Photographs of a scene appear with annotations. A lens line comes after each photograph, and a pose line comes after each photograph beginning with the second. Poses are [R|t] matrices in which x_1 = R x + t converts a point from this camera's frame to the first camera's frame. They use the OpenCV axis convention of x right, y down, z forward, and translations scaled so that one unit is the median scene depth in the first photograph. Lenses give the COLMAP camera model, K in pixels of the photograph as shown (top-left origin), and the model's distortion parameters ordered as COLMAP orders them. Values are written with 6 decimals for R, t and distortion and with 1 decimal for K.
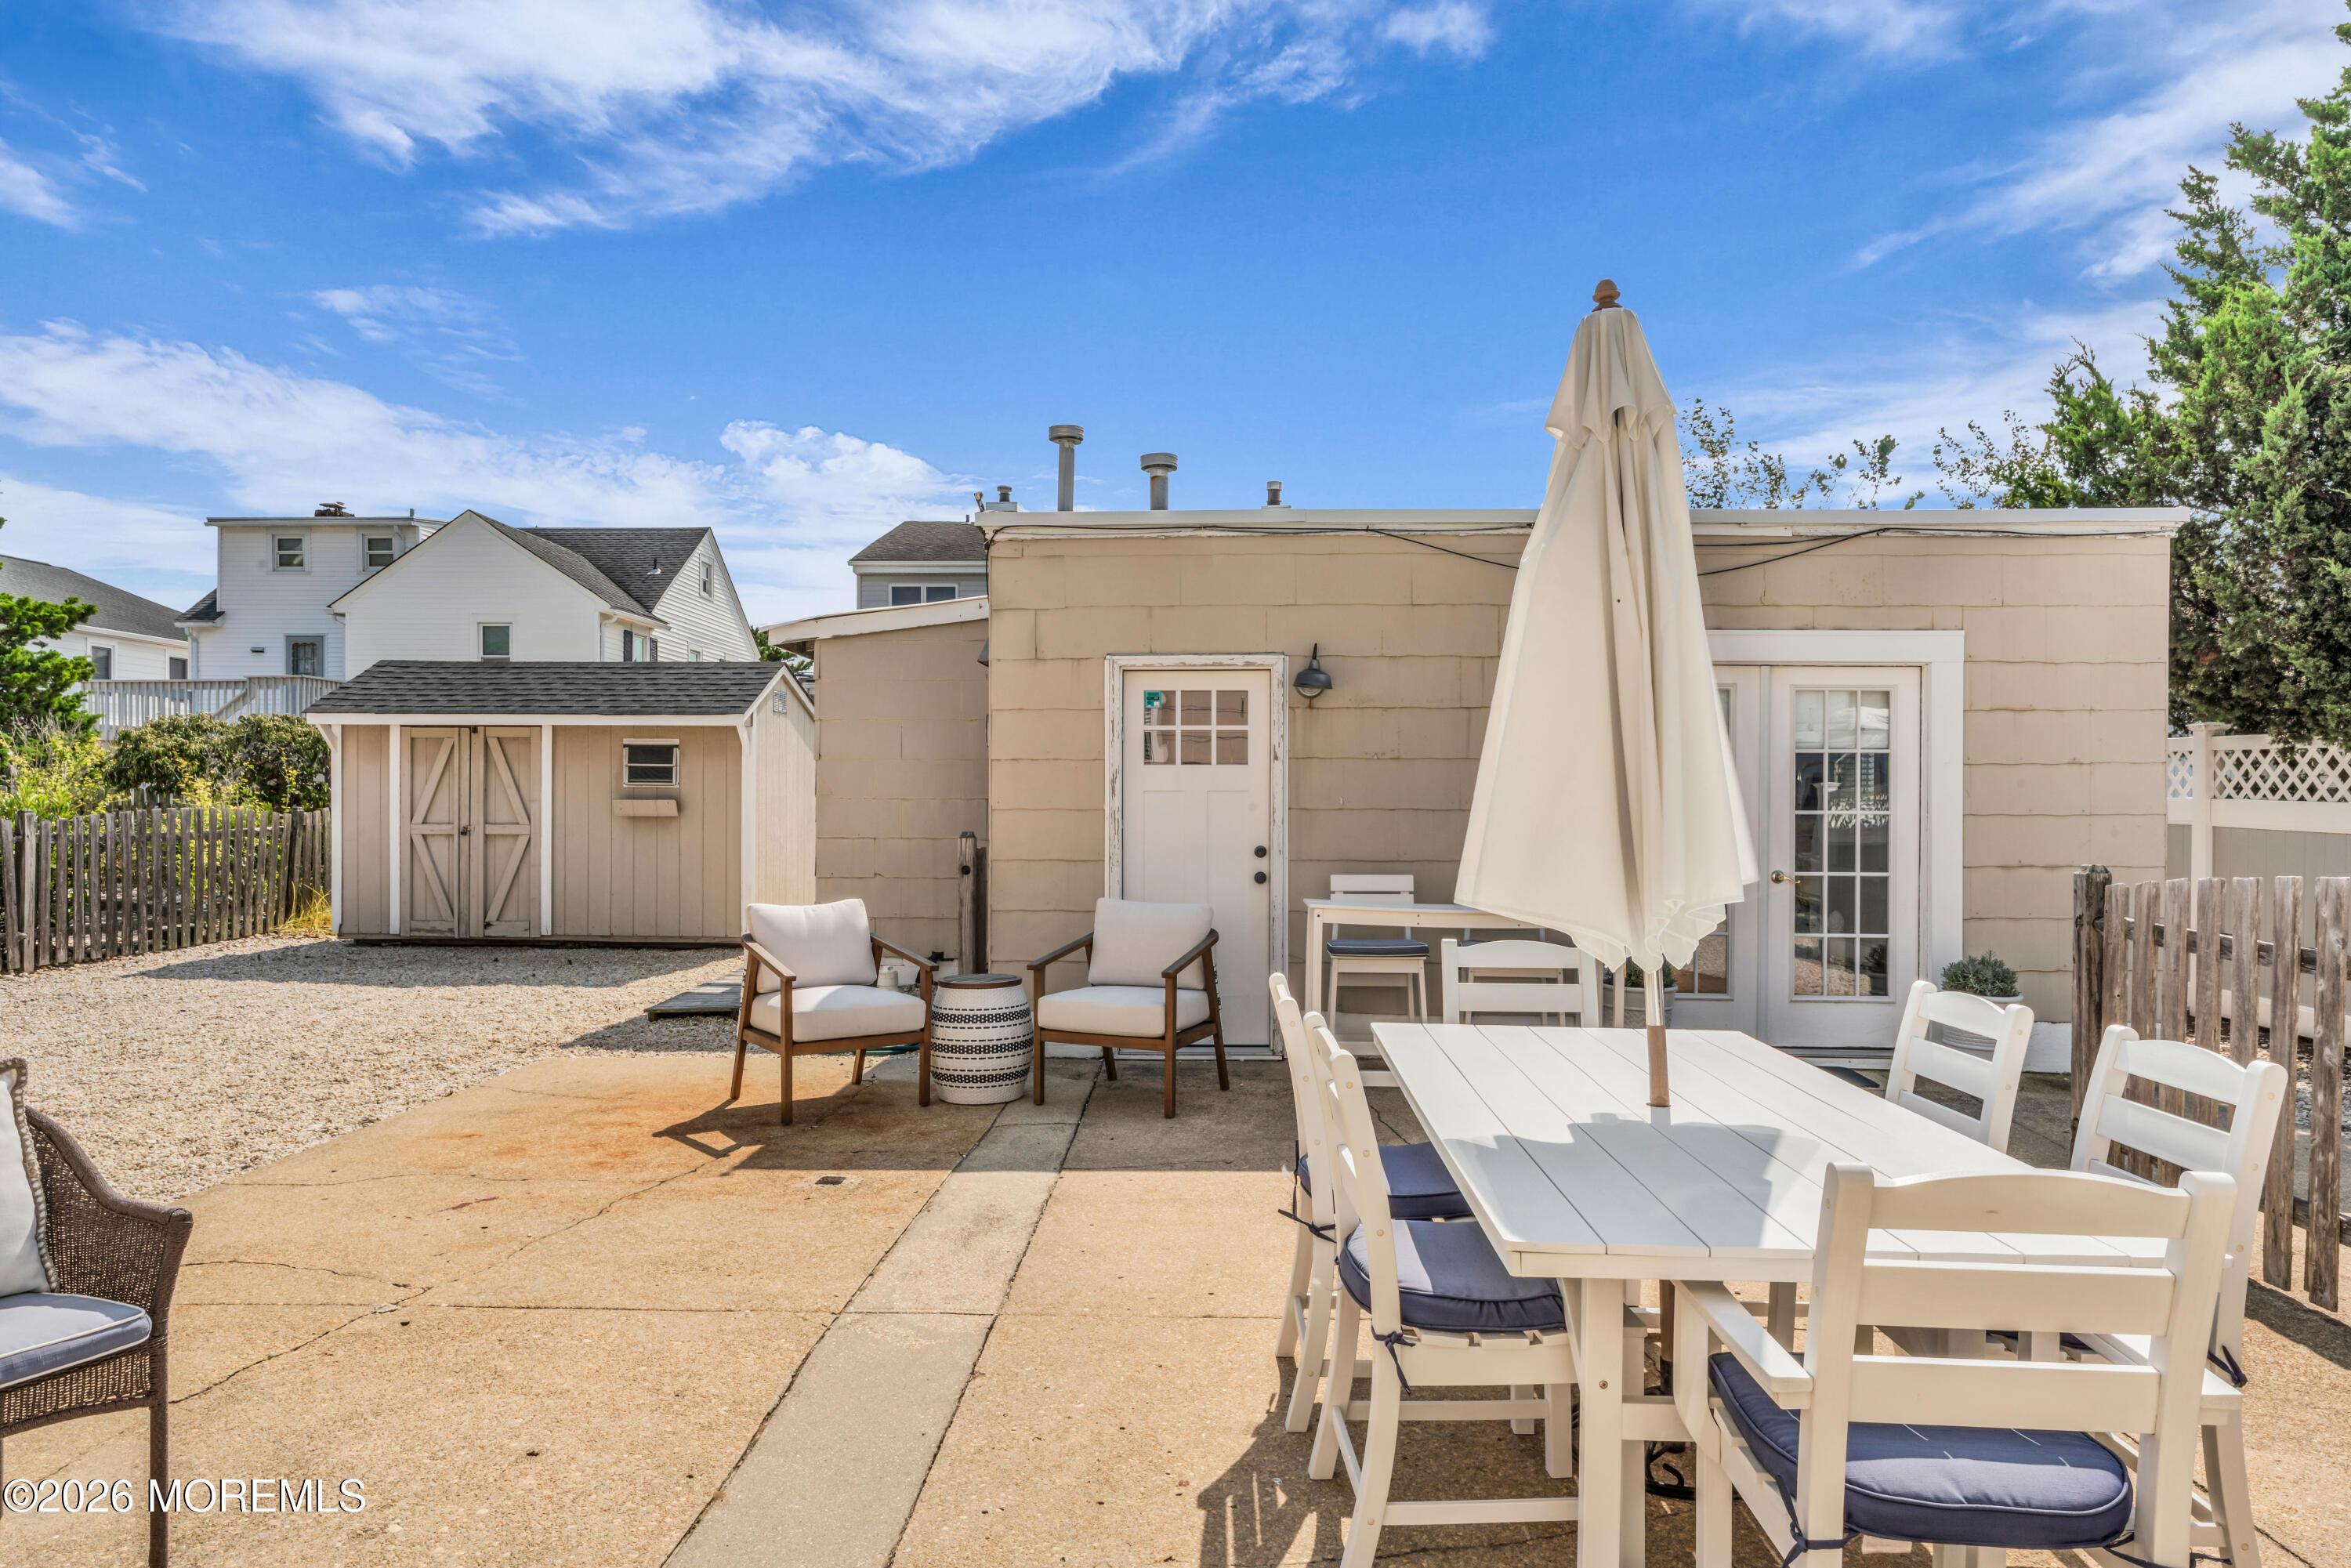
lens RADIAL K [[1434.0, 0, 1183.2], [0, 1434.0, 779.8], [0, 0, 1]] dist [-0.006069, 0.009024]
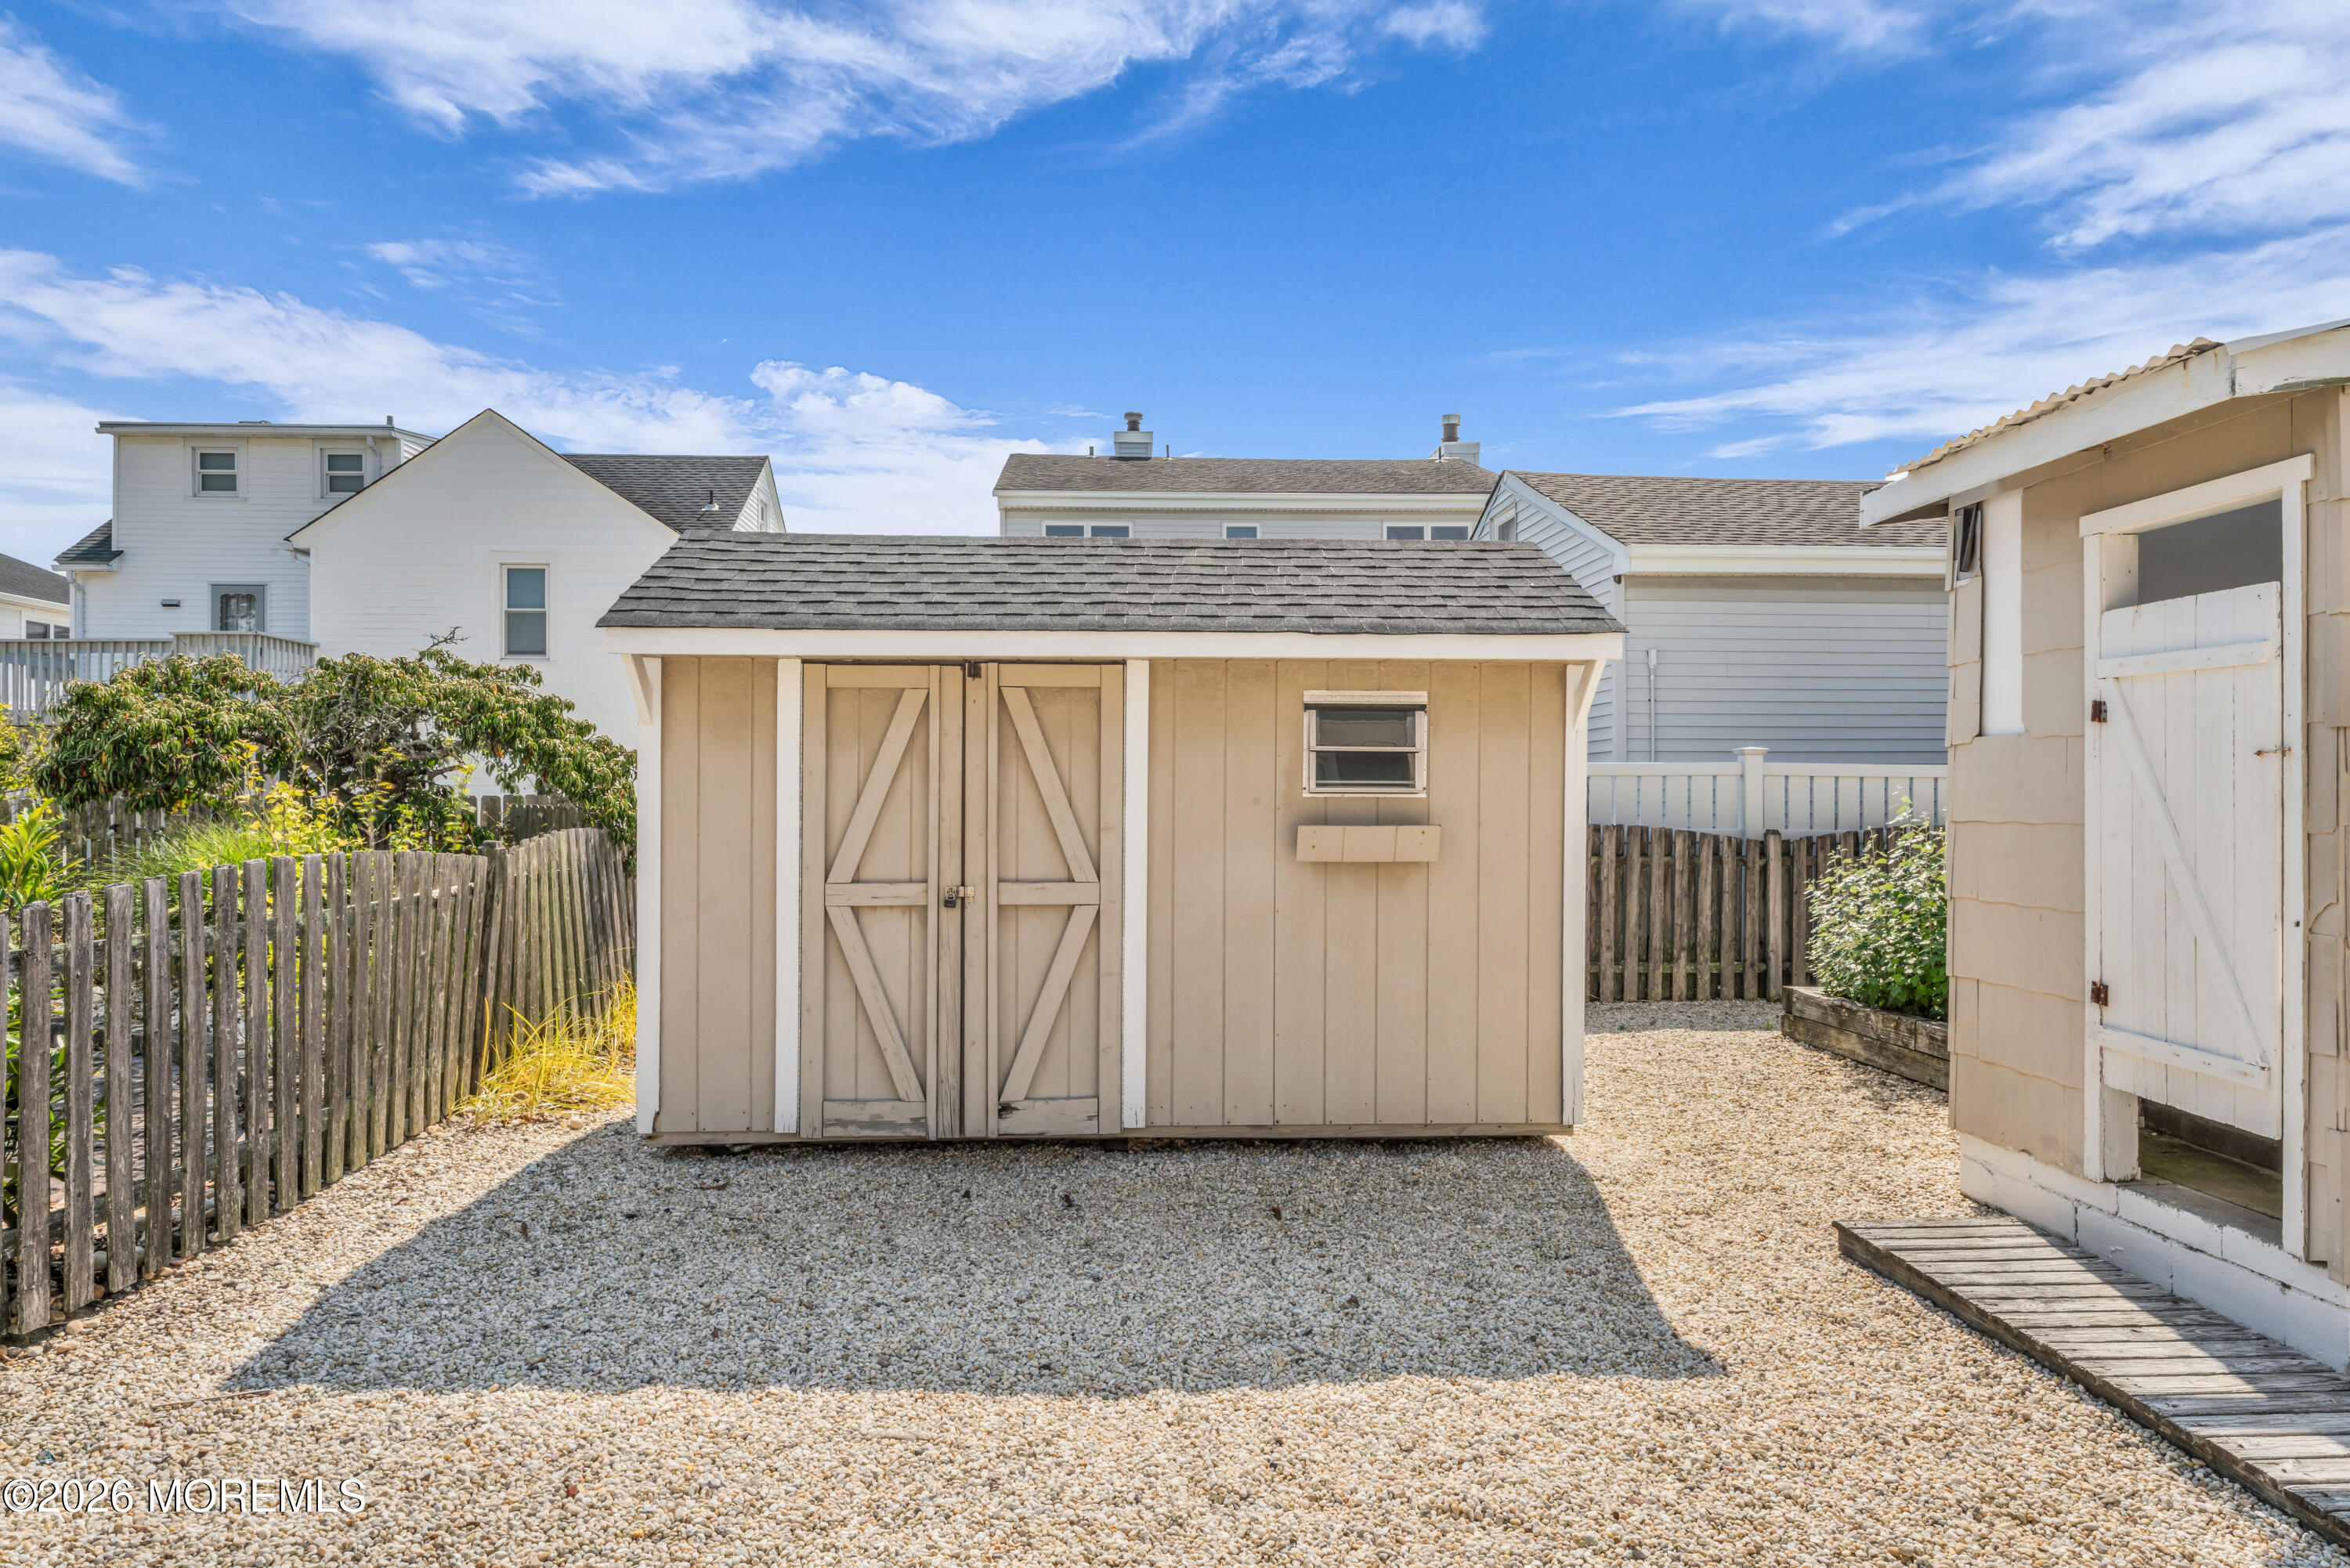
lens RADIAL K [[1433.4, 0, 1184.1], [0, 1433.4, 774.4], [0, 0, 1]] dist [-0.006069, 0.009024]
pose [[0.996601, -0.004279, 0.082265, -0.188377], [0.004265, 0.999991, 0.000346, -0.000947], [-0.082266, 0.000006, 0.996610, 0.223407]]
